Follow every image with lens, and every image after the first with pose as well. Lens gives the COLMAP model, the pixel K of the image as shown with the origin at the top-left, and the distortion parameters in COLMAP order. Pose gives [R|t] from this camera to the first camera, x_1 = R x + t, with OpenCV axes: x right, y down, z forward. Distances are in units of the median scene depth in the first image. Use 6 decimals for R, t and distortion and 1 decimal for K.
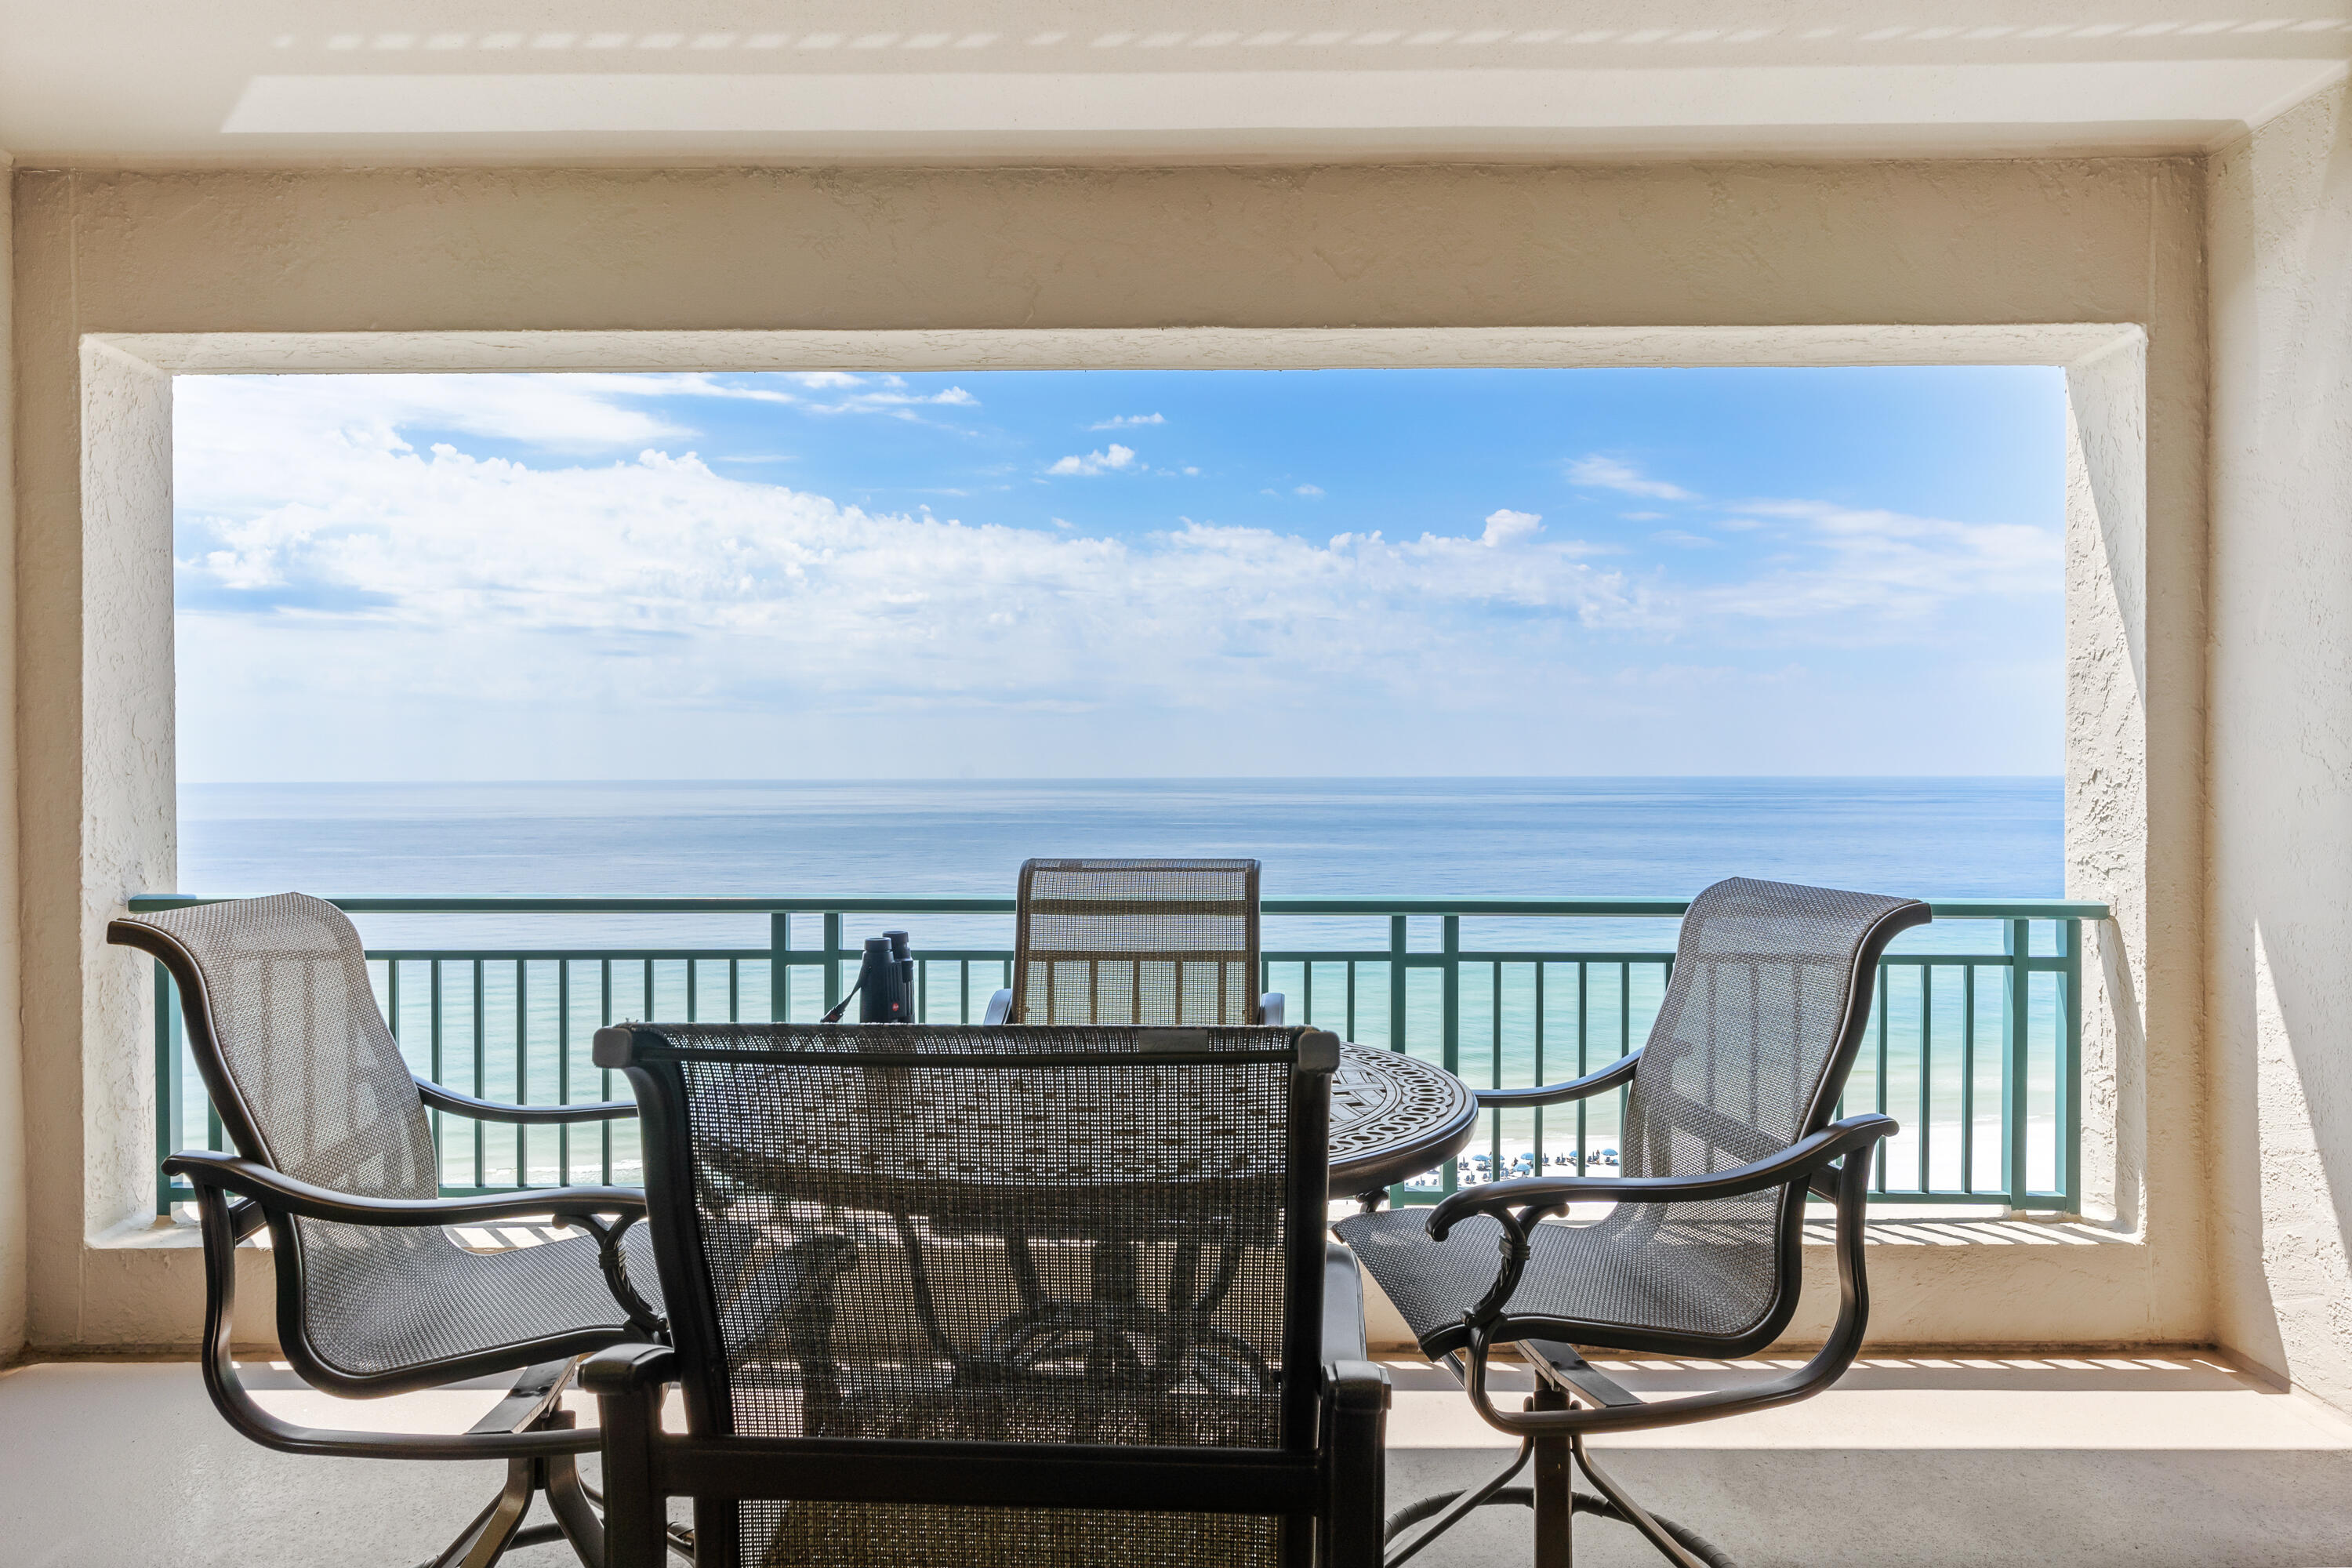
lens RADIAL K [[1498.6, 0, 1176.0], [0, 1498.6, 784.0], [0, 0, 1]] dist [-0.006123, -0.000452]
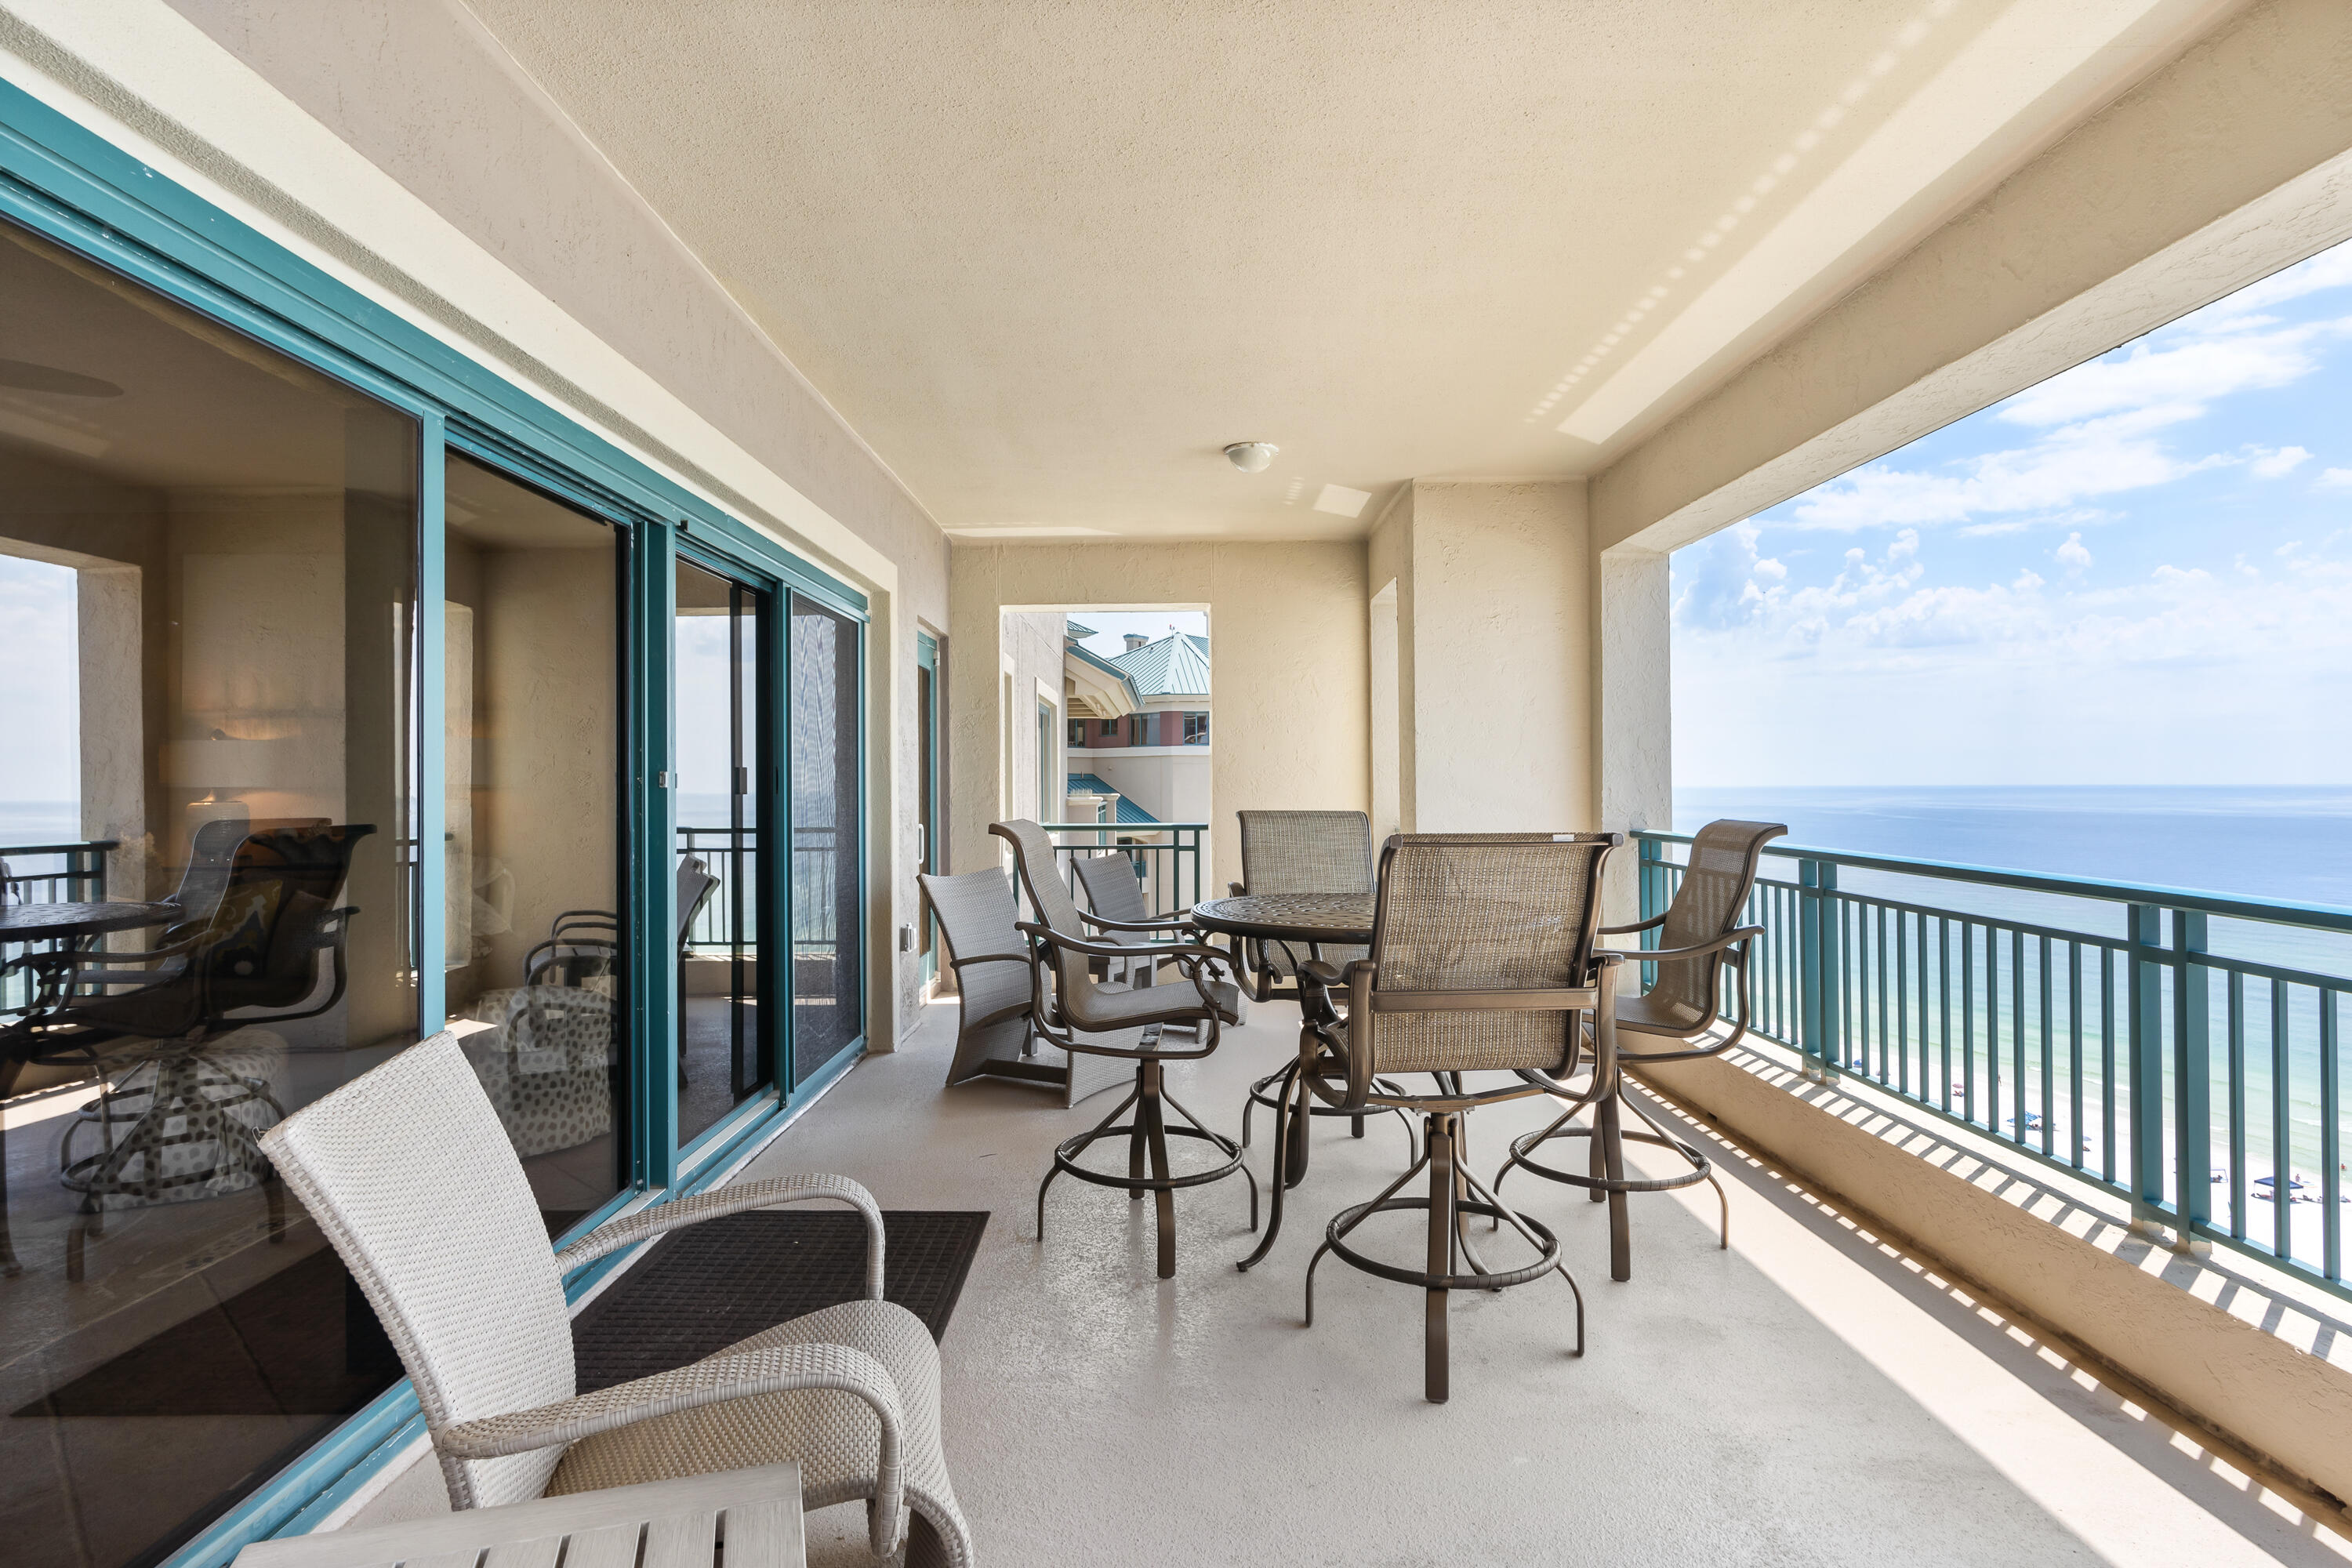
lens RADIAL K [[1220.6, 0, 1168.2], [0, 1220.6, 789.5], [0, 0, 1]] dist [-0.002635, 0.001097]
pose [[0.005567, 0.009467, -0.999940, 0.909933], [-0.005168, 0.999942, 0.009438, 0.011008], [0.999971, 0.005116, 0.005615, 0.383857]]
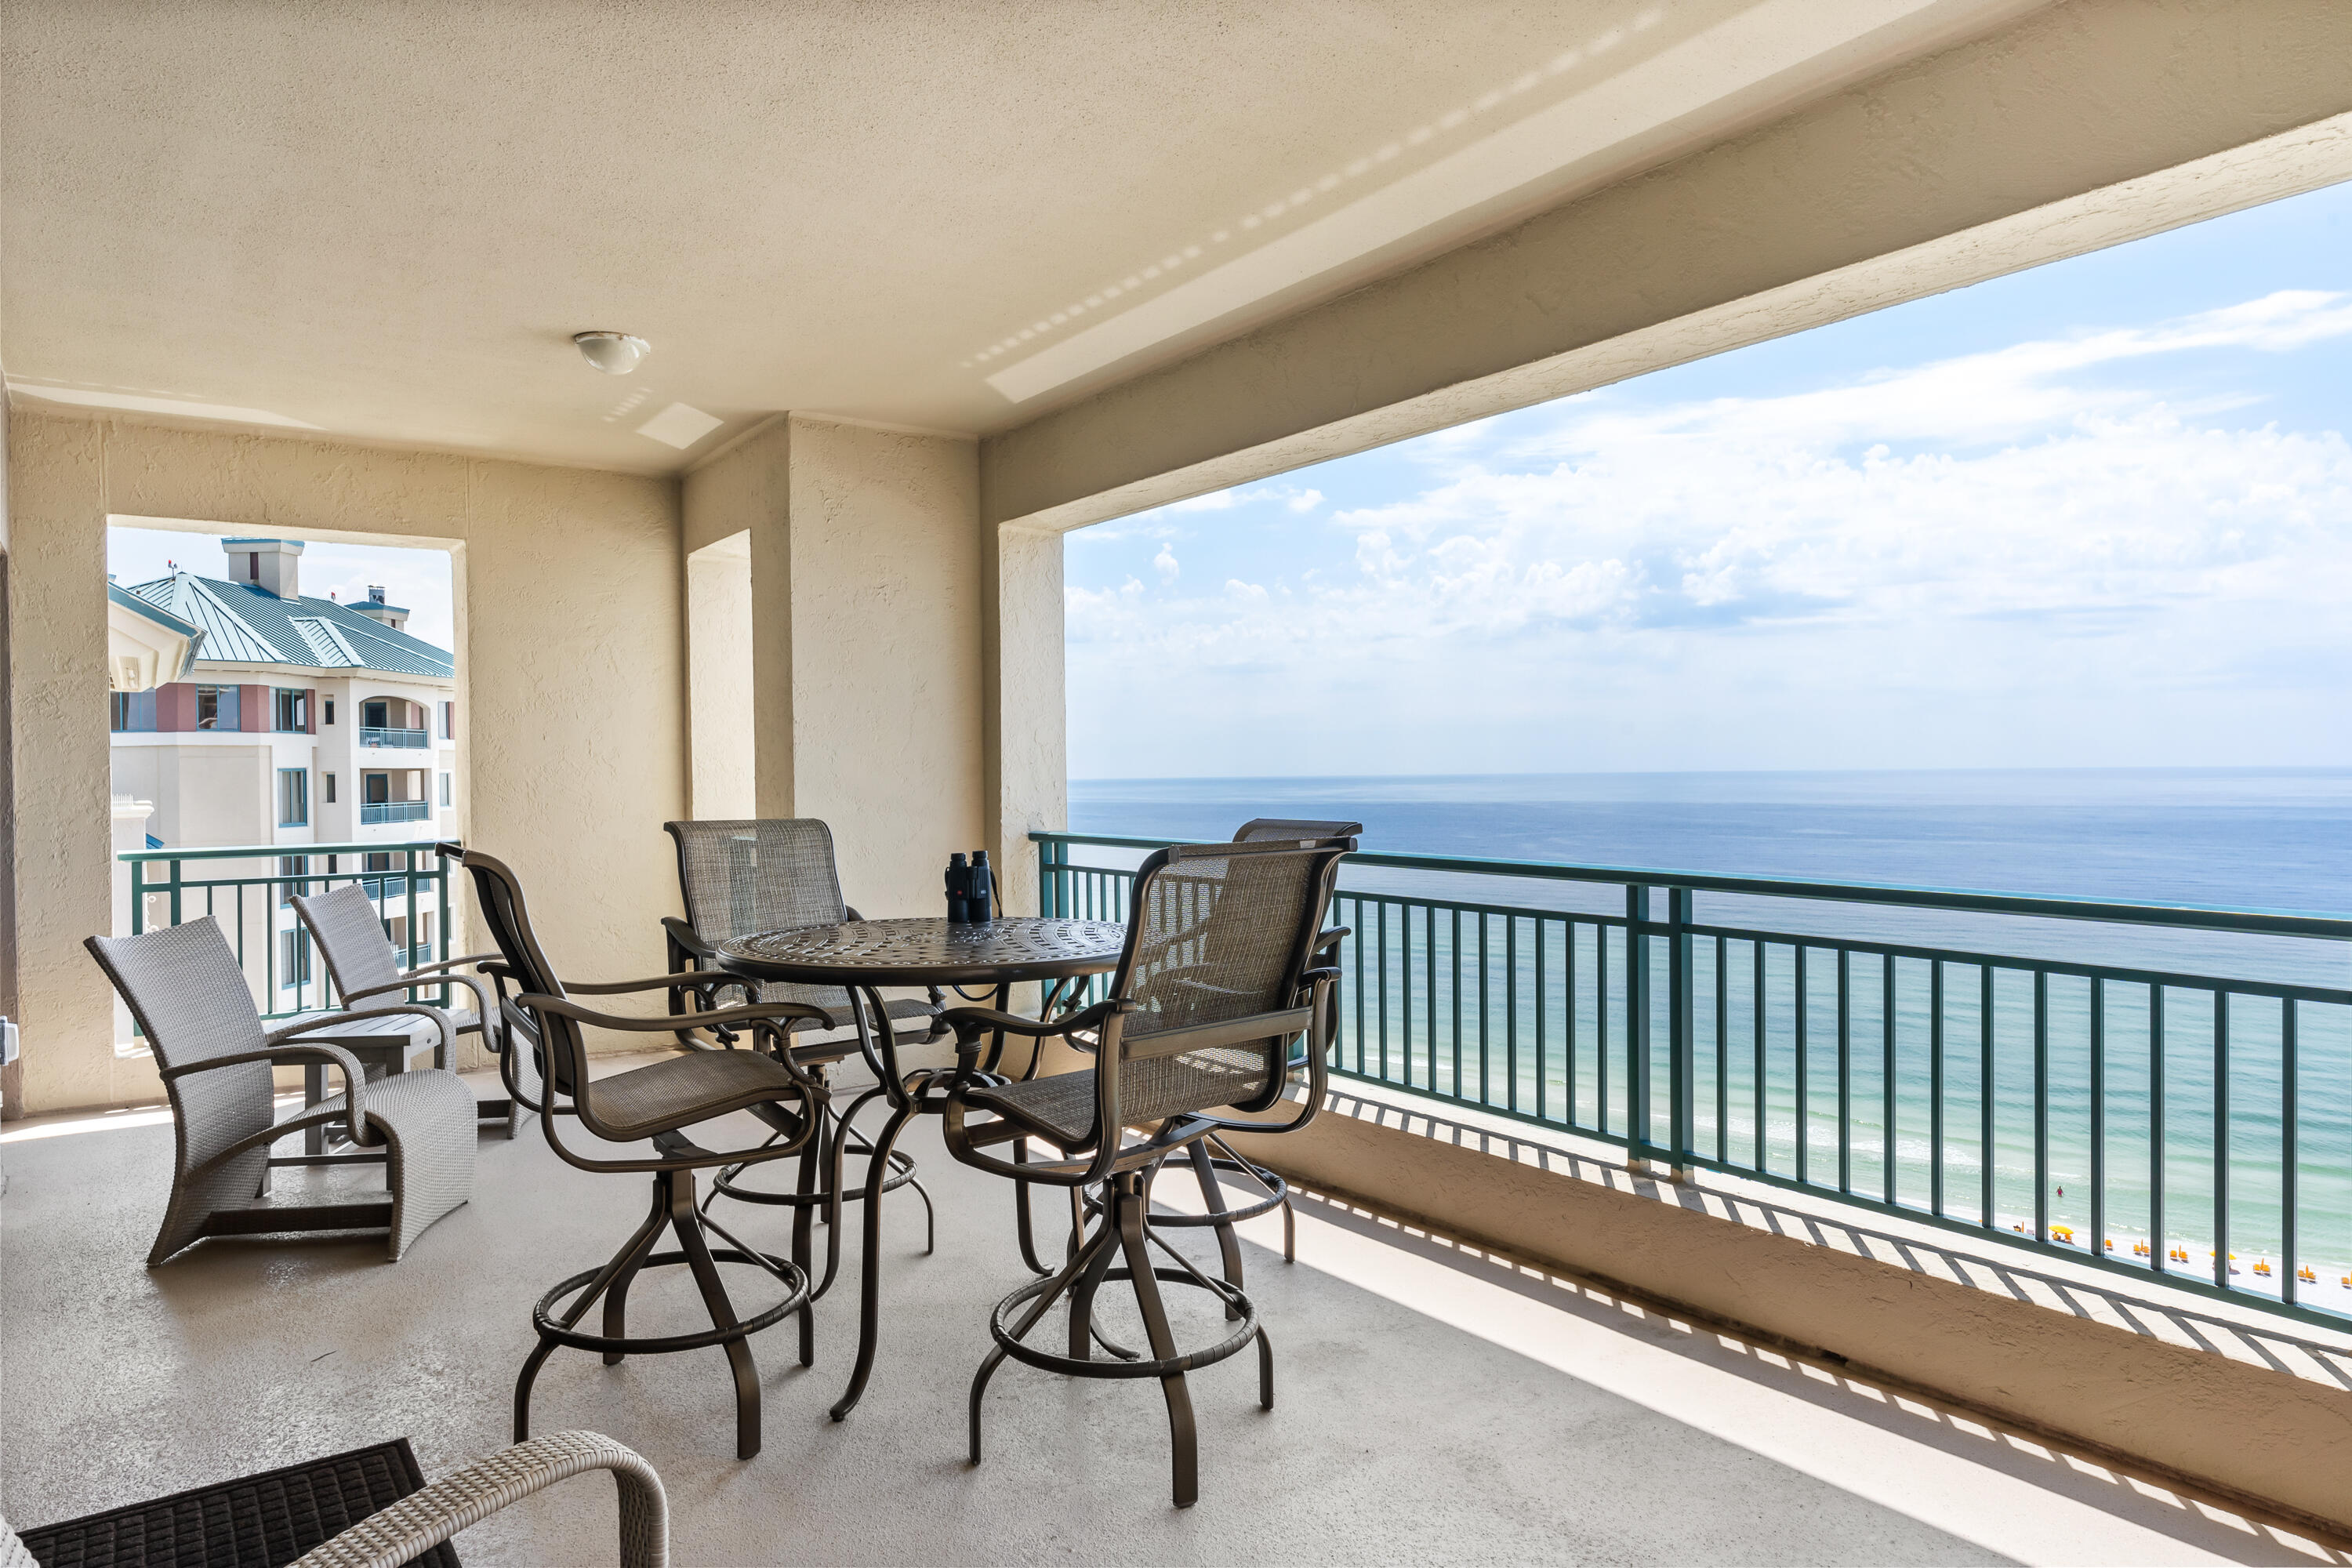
lens RADIAL K [[1409.6, 0, 1142.8], [0, 1409.6, 800.3], [0, 0, 1]] dist [-0.001952, -0.000819]
pose [[0.584425, 0.013230, -0.811340, 0.759929], [0.001471, 0.999848, 0.017364, 0.008872], [0.811446, -0.011341, 0.584317, 0.124701]]
